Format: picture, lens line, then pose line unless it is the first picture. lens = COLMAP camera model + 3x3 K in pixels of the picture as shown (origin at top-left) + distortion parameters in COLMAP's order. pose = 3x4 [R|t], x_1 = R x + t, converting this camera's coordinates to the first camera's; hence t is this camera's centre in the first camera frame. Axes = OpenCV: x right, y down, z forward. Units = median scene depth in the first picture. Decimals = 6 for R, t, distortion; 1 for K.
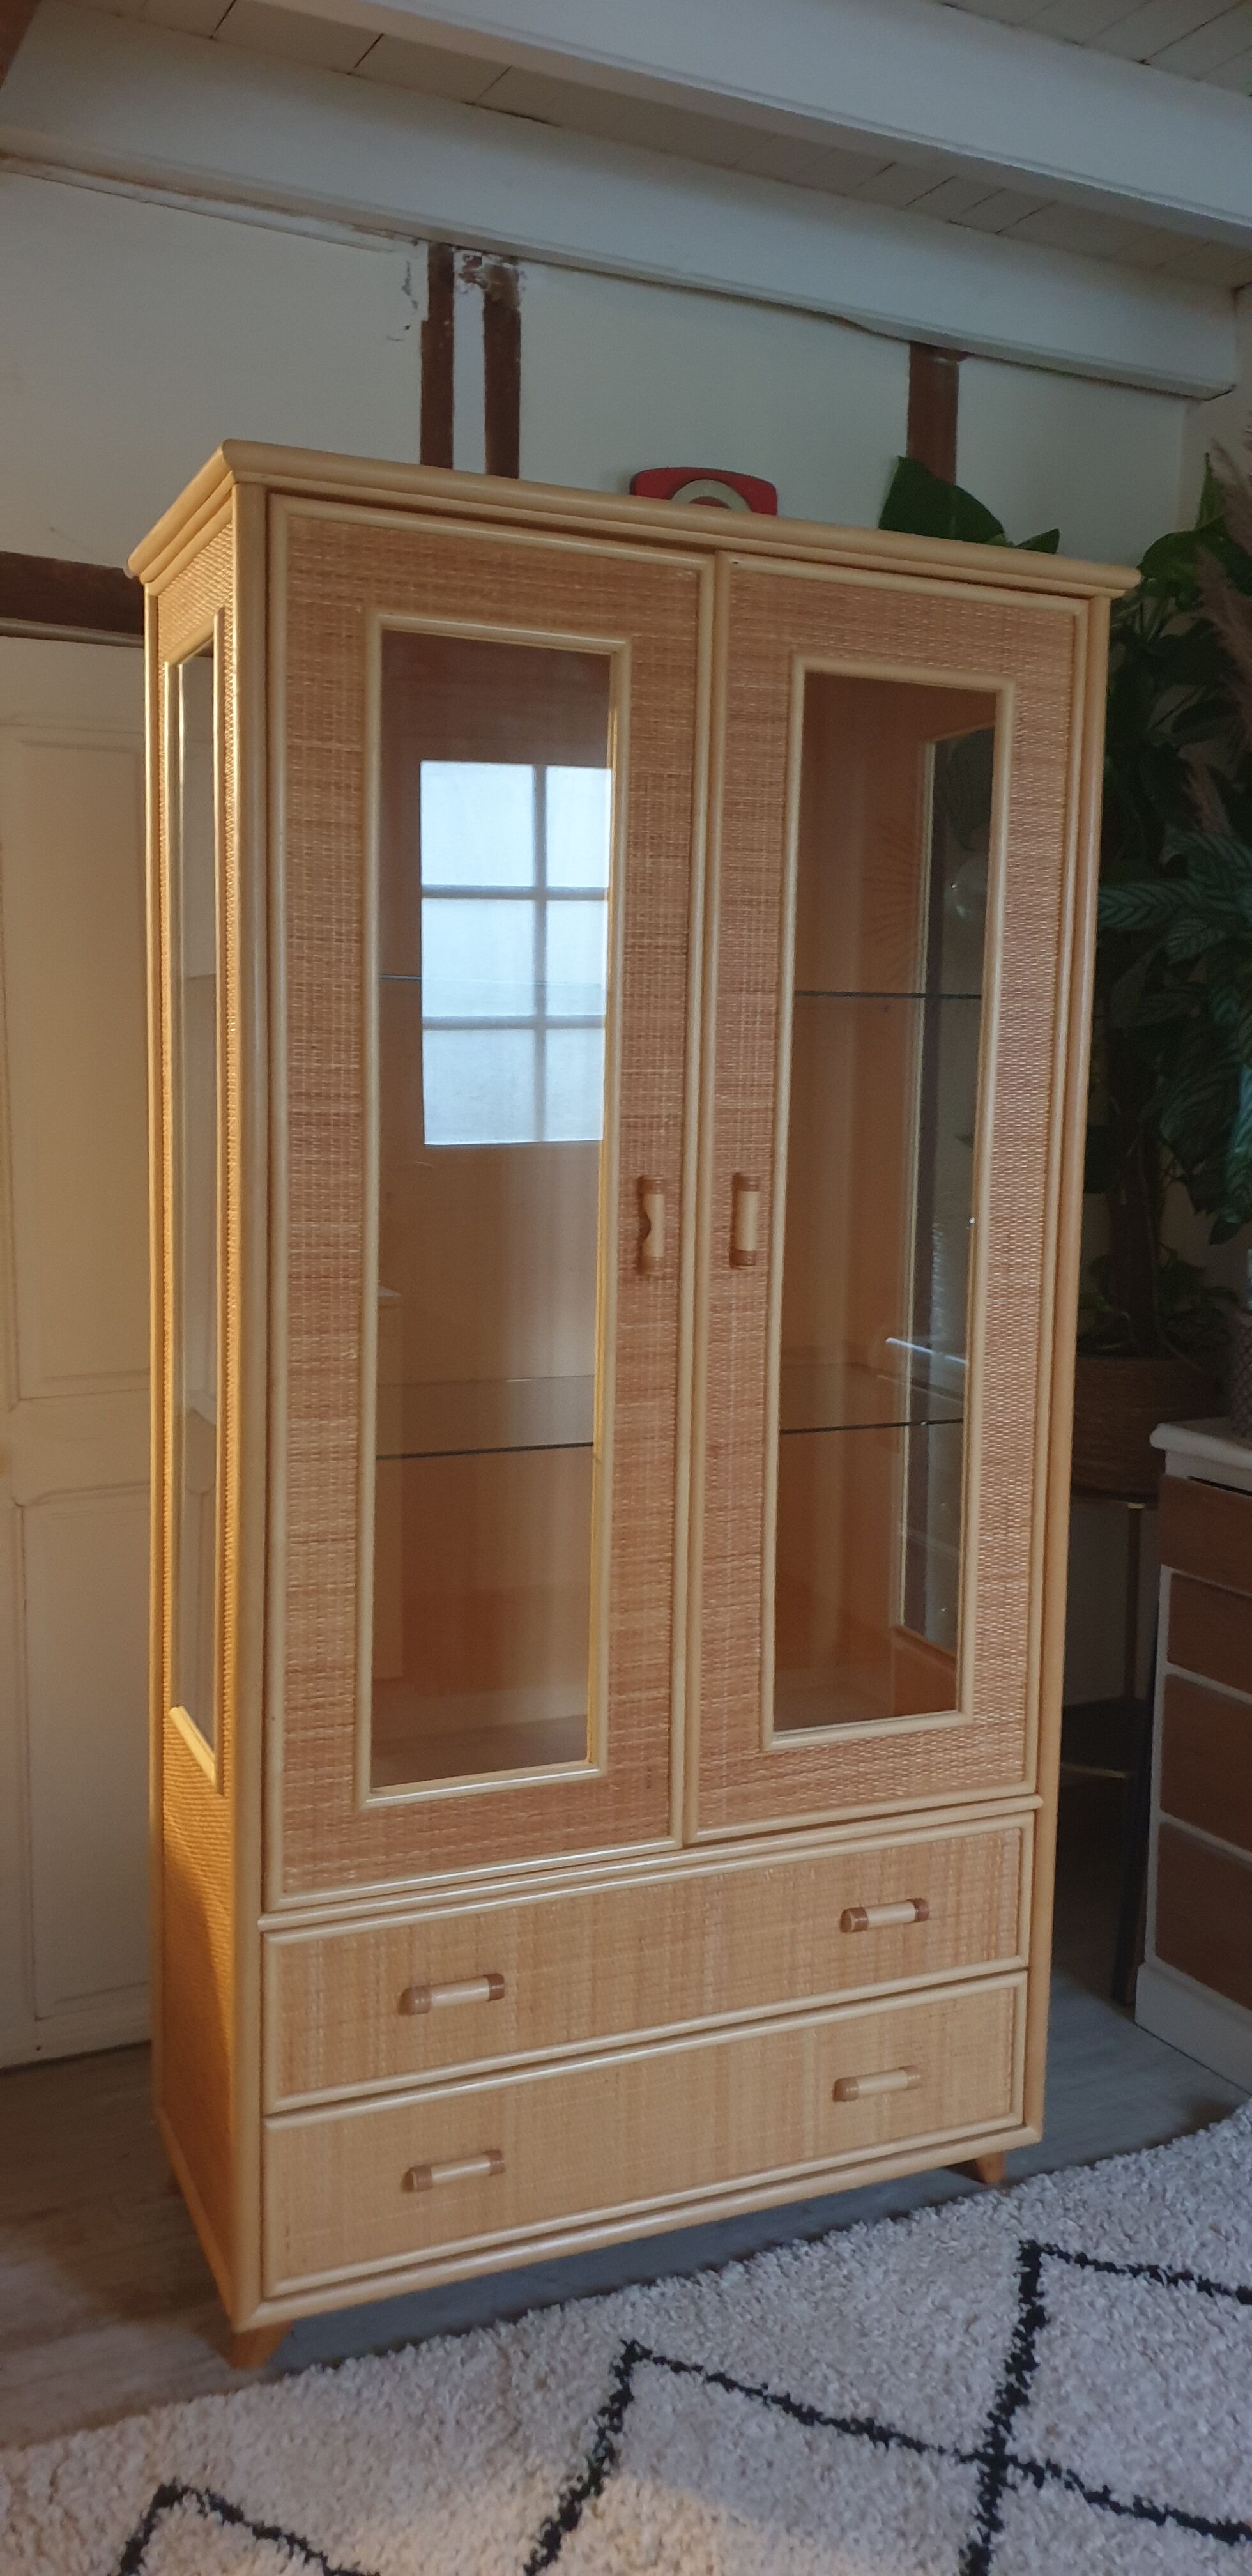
lens RADIAL K [[2014.4, 0, 645.4], [0, 2014.4, 1293.4], [0, 0, 1]] dist [0.046889, -0.029077]
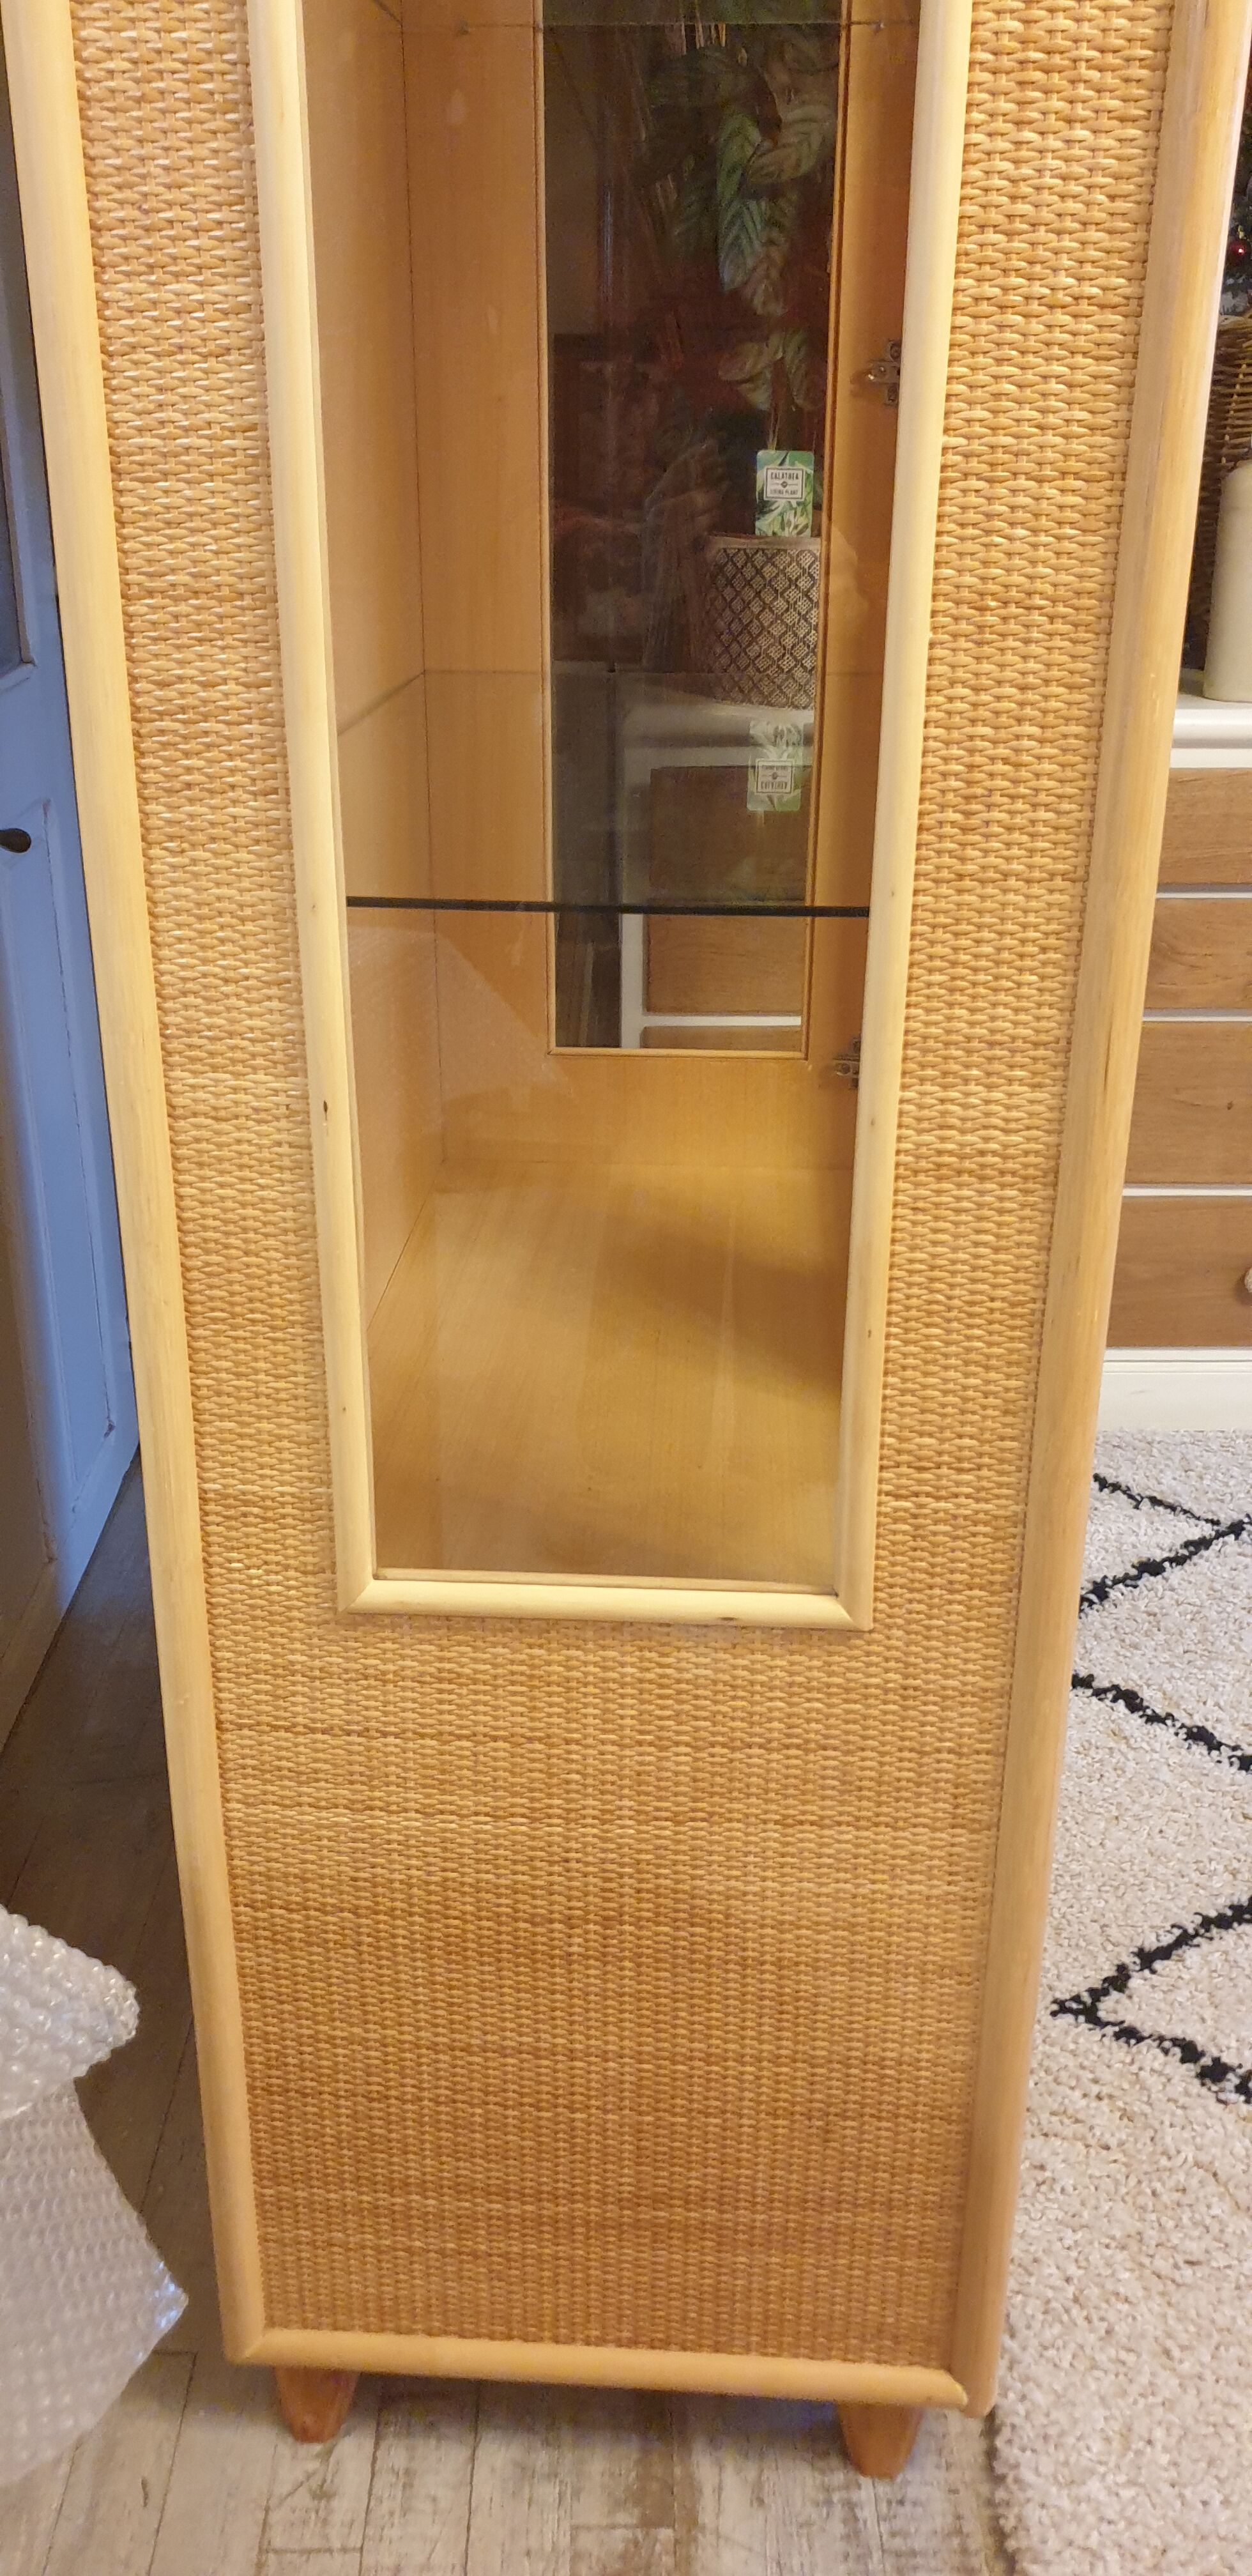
lens RADIAL K [[2014.4, 0, 637.5], [0, 2014.4, 1254.6], [0, 0, 1]] dist [0.046889, -0.029077]
pose [[0.458055, -0.349216, 0.817456, -0.583144], [0.099674, 0.933980, 0.343143, -0.006582], [-0.883318, -0.075699, 0.462622, 0.813832]]
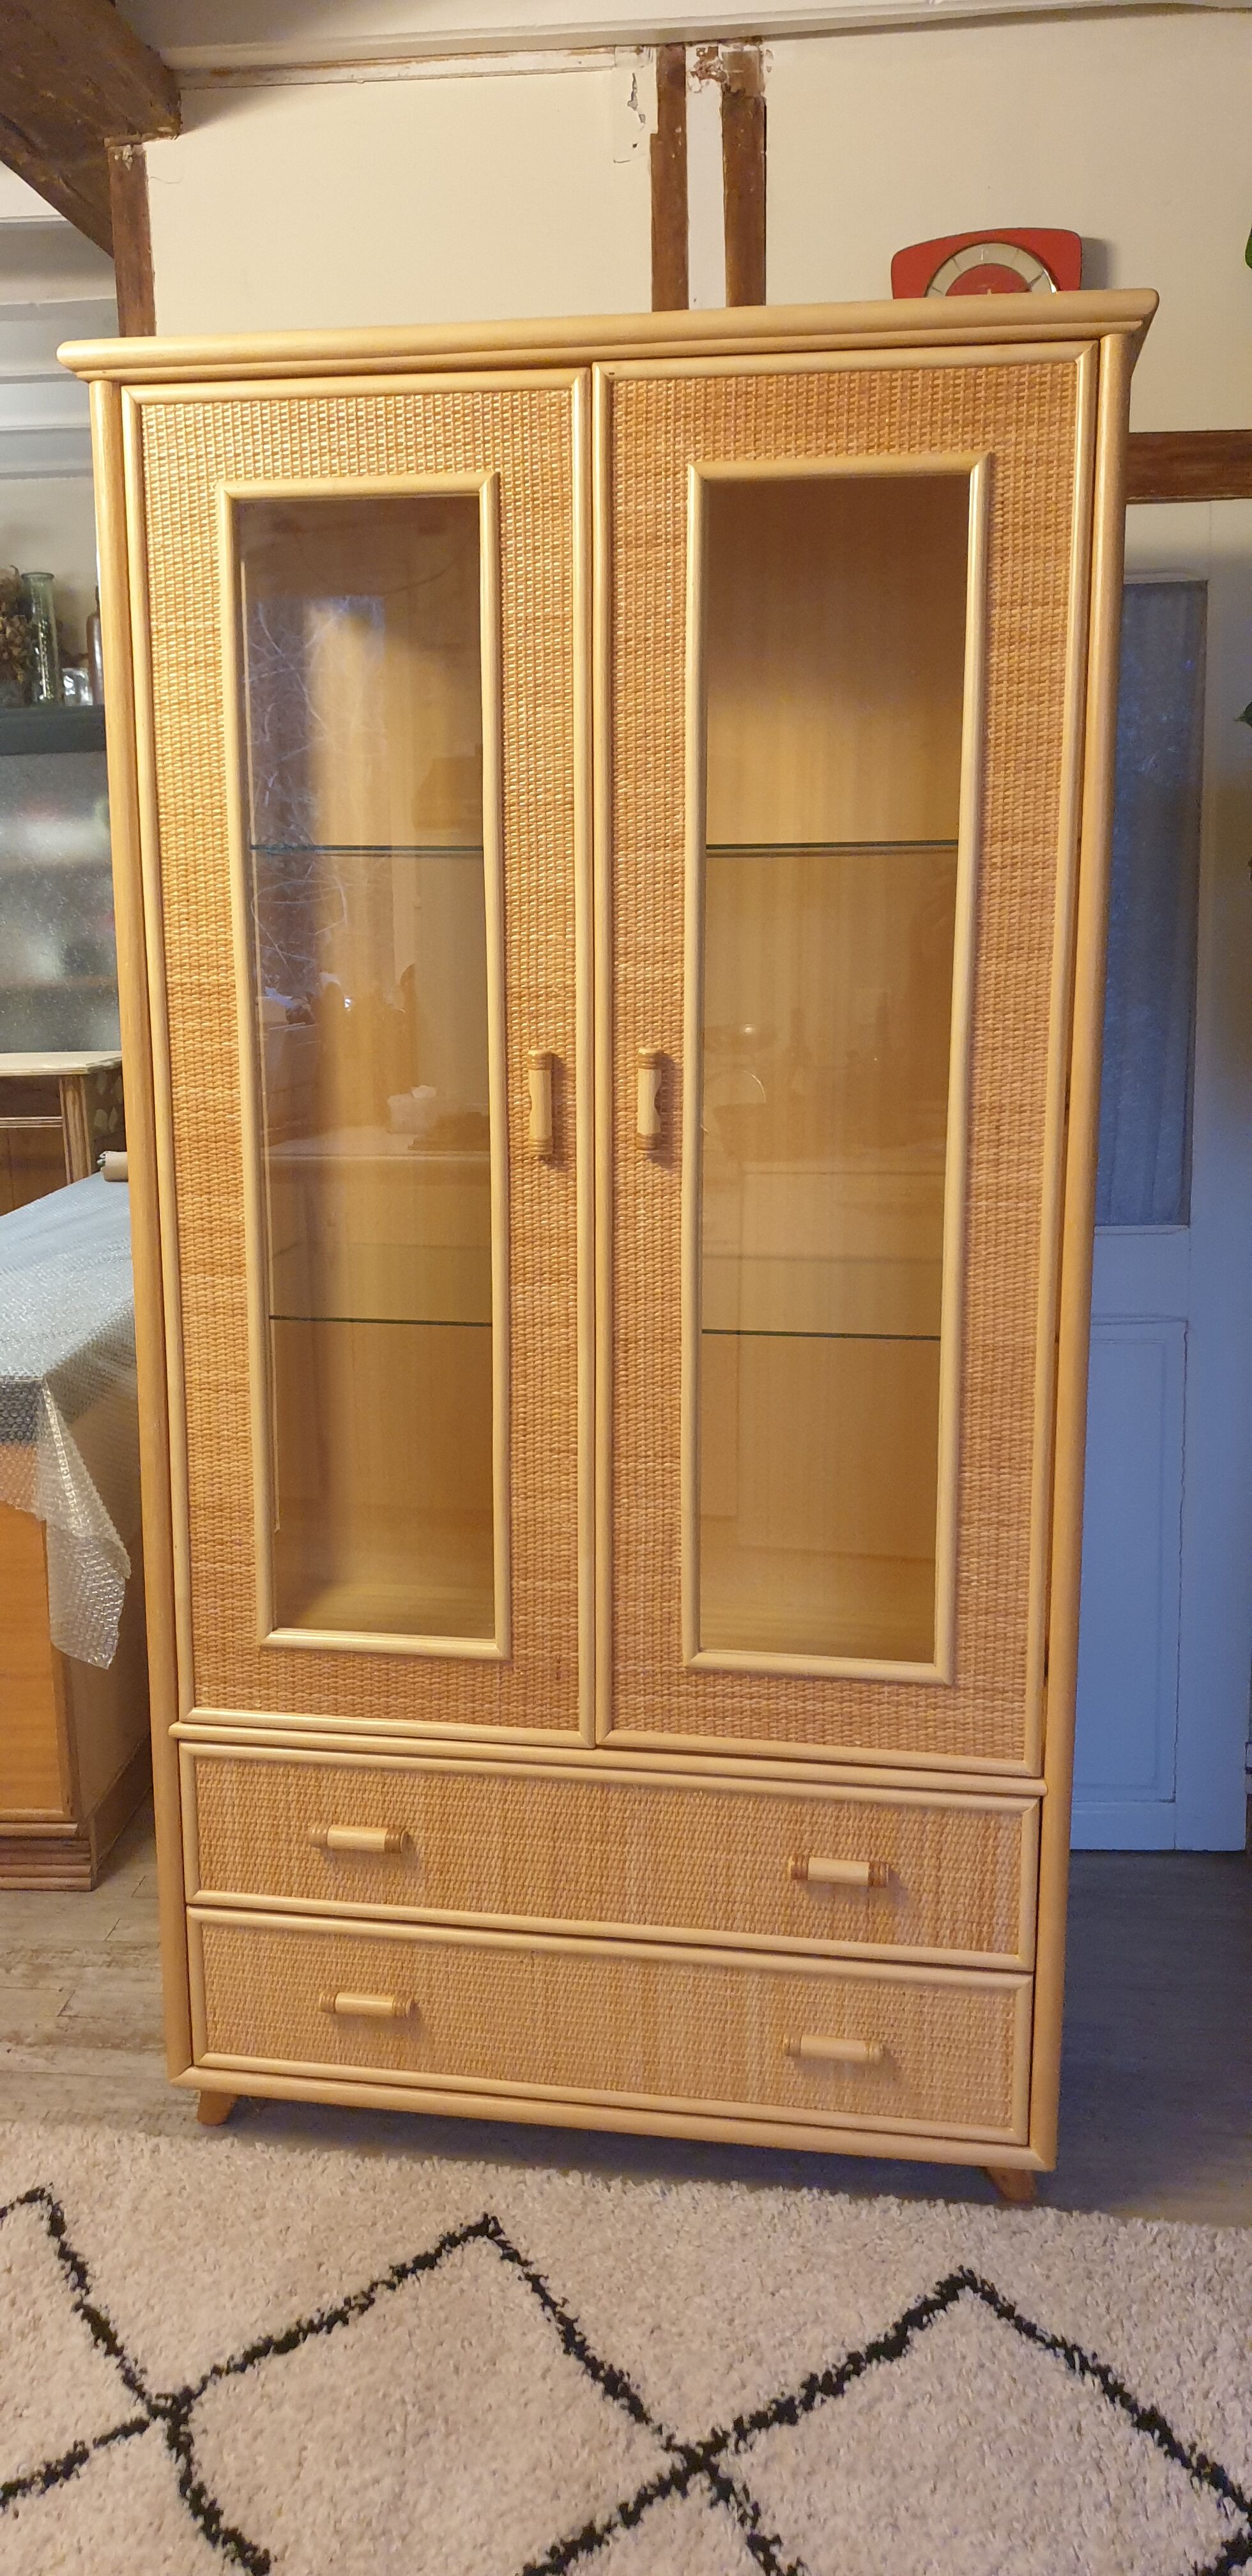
lens RADIAL K [[2014.4, 0, 627.6], [0, 2014.4, 1262.8], [0, 0, 1]] dist [0.046889, -0.029077]
pose [[0.836627, 0.079372, -0.541991, 0.553885], [-0.042845, 0.995897, 0.079709, -0.035238], [0.546094, -0.043465, 0.836595, 0.218999]]
